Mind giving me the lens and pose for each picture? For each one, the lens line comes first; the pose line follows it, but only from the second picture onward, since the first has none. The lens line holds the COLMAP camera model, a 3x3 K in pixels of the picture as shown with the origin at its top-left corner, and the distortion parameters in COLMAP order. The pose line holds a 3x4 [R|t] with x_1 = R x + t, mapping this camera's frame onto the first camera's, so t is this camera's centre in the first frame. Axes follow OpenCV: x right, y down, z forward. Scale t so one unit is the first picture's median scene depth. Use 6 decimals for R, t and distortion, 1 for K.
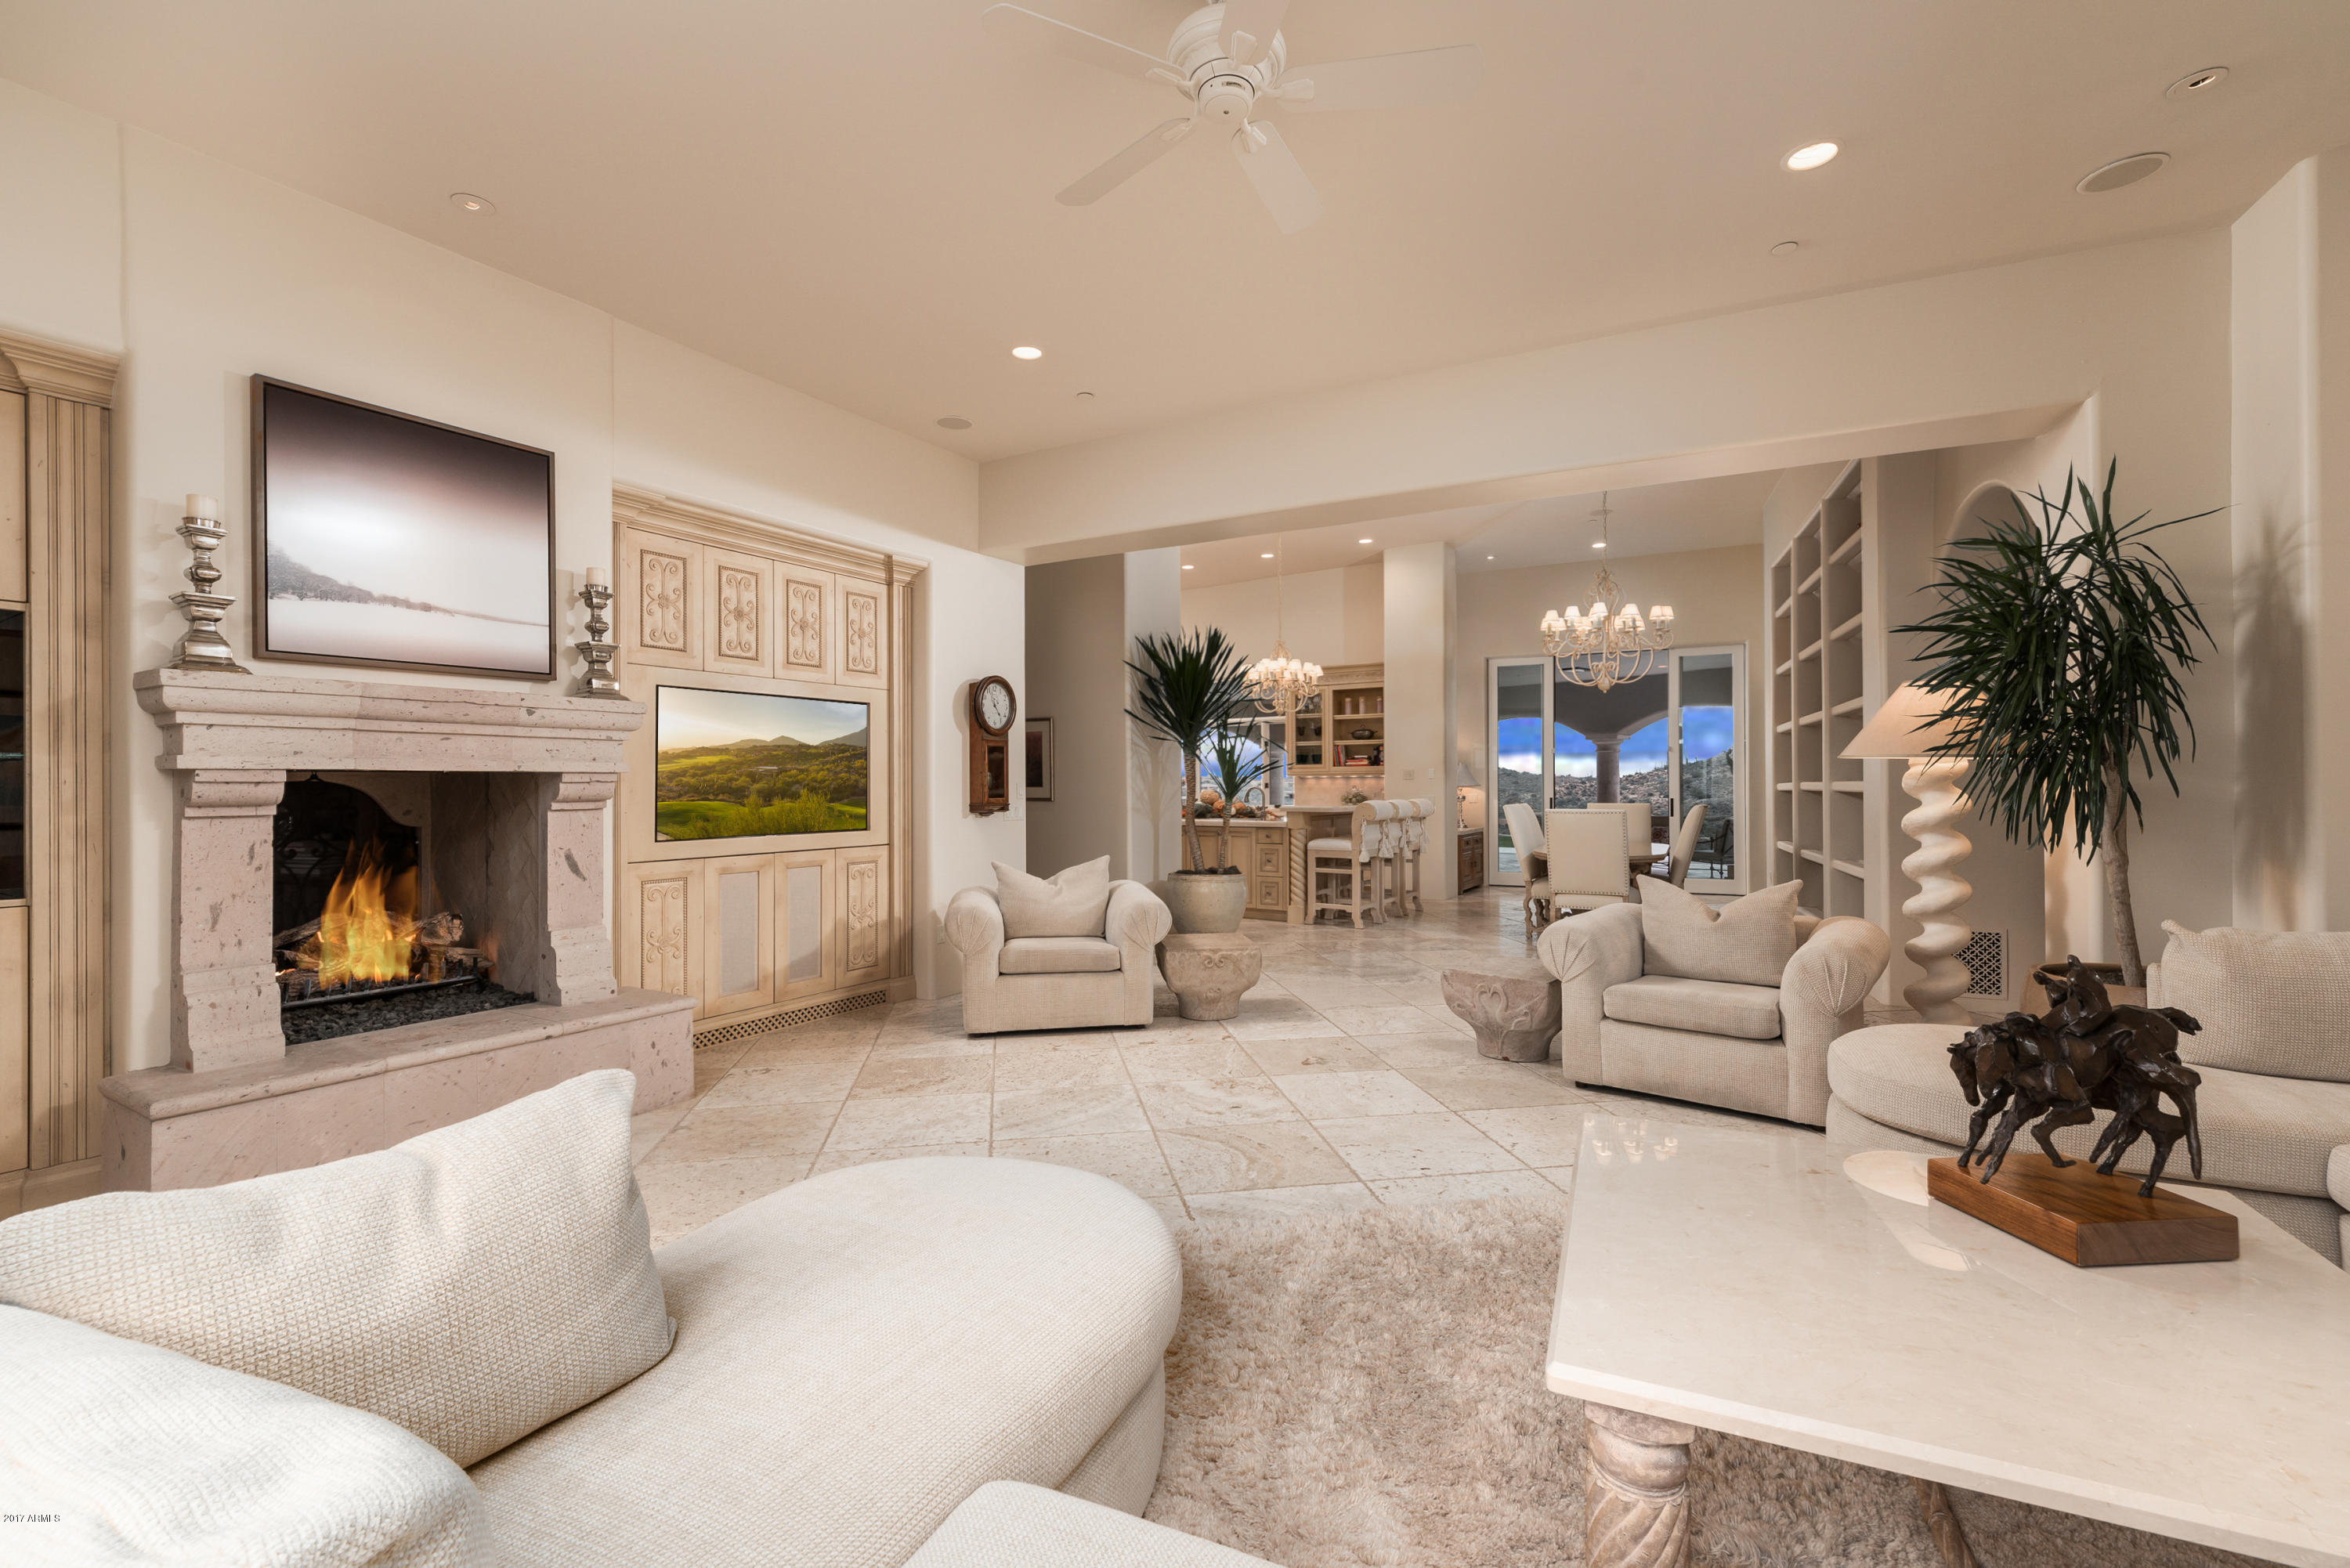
lens RADIAL K [[1088.1, 0, 1175.0], [0, 1088.1, 784.0], [0, 0, 1]] dist [-0.000128, -0.000049]
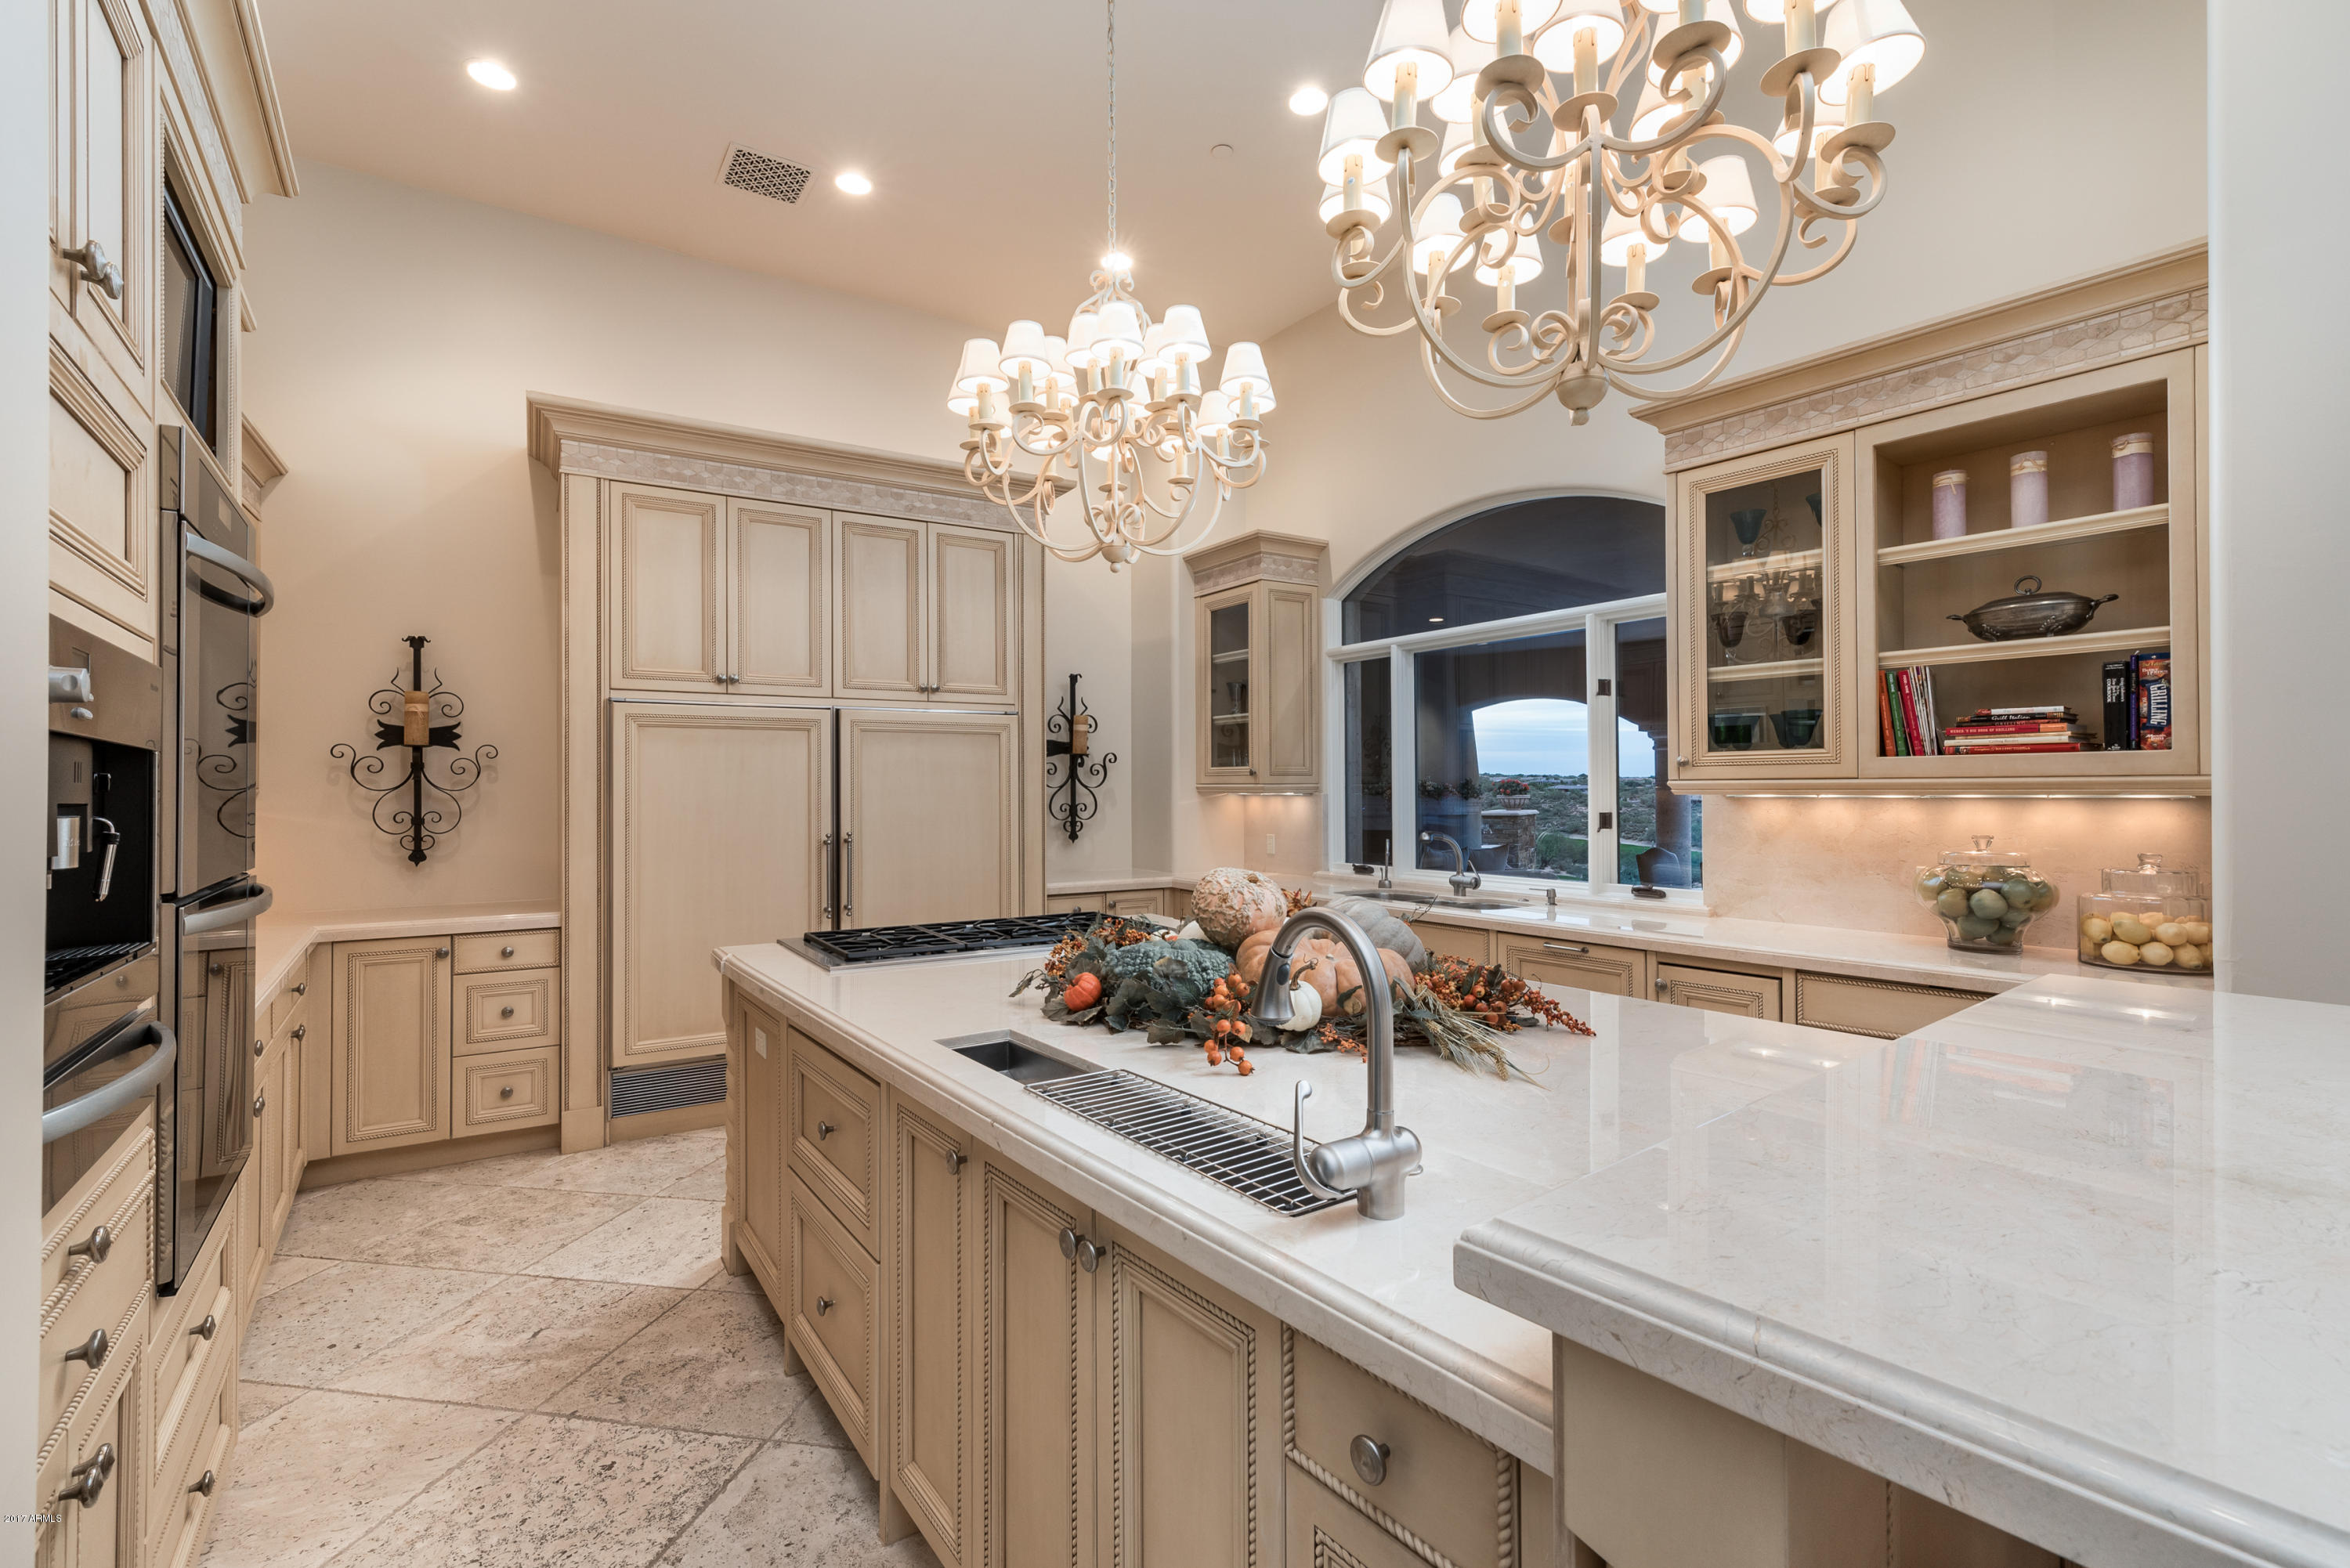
lens RADIAL K [[992.2, 0, 1175.0], [0, 992.2, 784.0], [0, 0, 1]] dist [-0.012054, -0.000024]
pose [[0.913904, 0.003047, -0.405920, 0.092390], [-0.007797, 0.999919, -0.010049, -0.006860], [0.405857, 0.012349, 0.913853, 0.740845]]
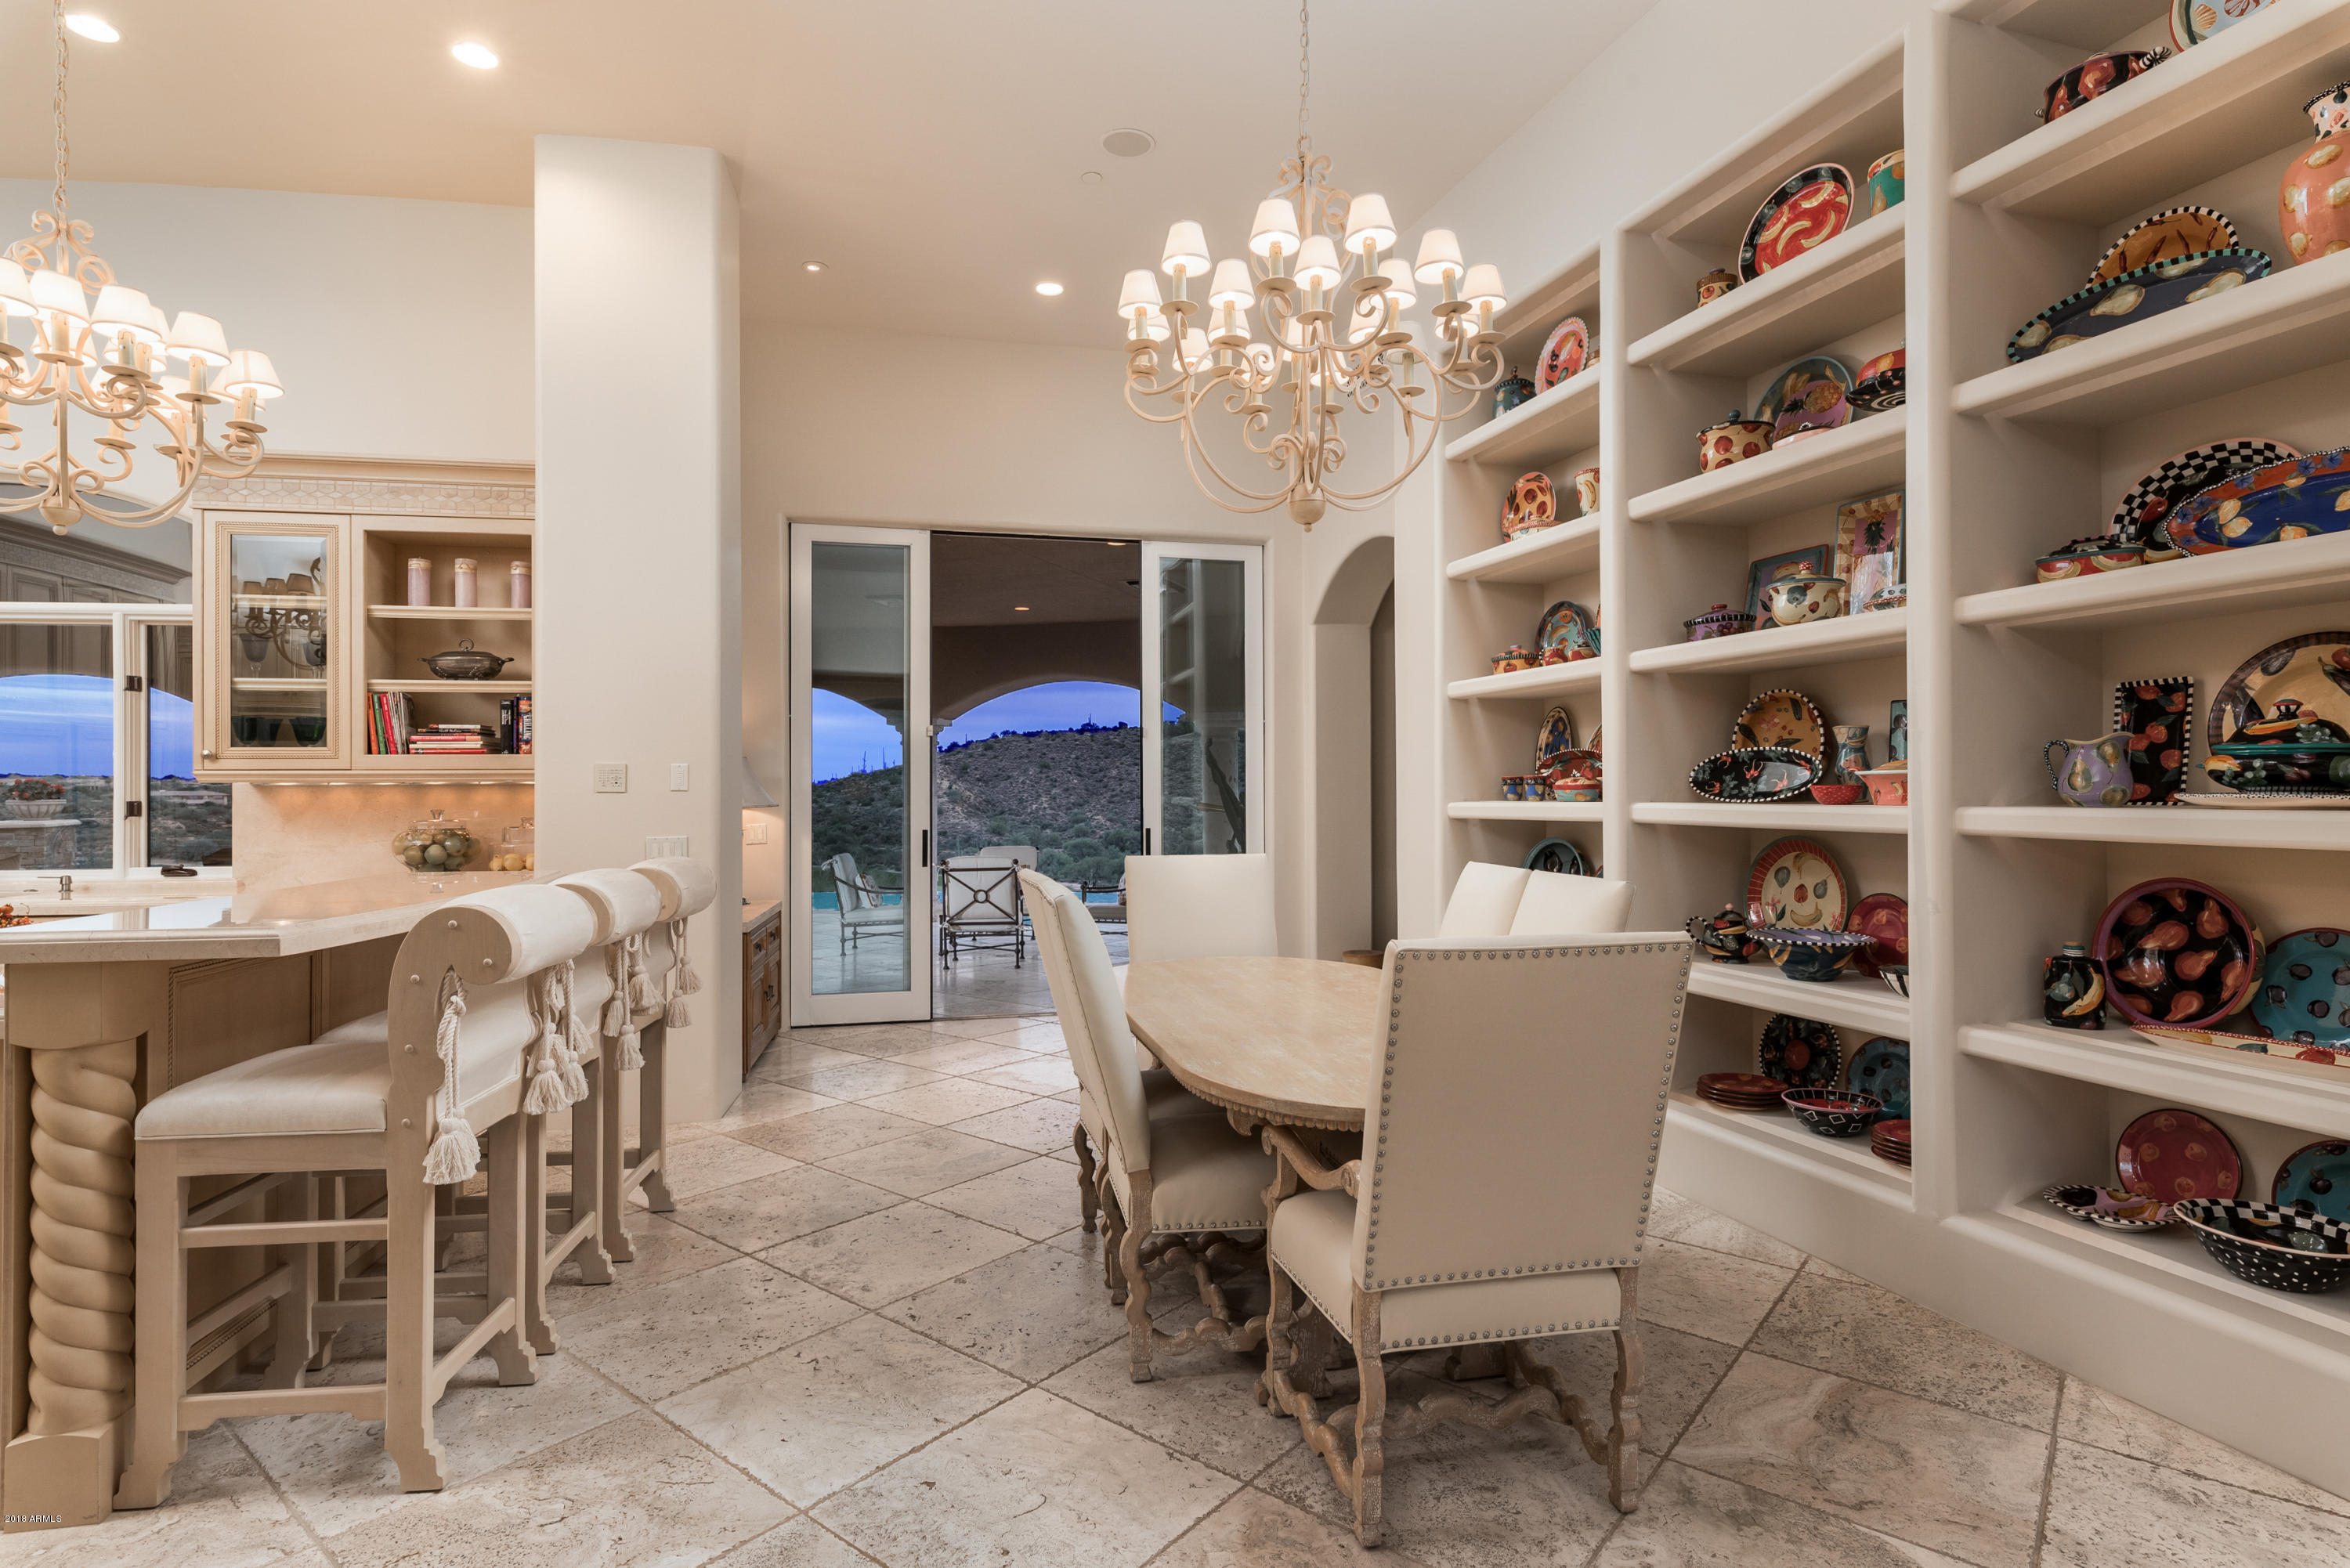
lens RADIAL K [[1231.3, 0, 1175.0], [0, 1231.3, 784.0], [0, 0, 1]] dist [0.001429, 0.001307]
pose [[0.774257, 0.005469, 0.632848, 0.098639], [-0.000259, 0.999965, -0.008324, -0.003948], [-0.632871, 0.006281, 0.774232, 0.548327]]
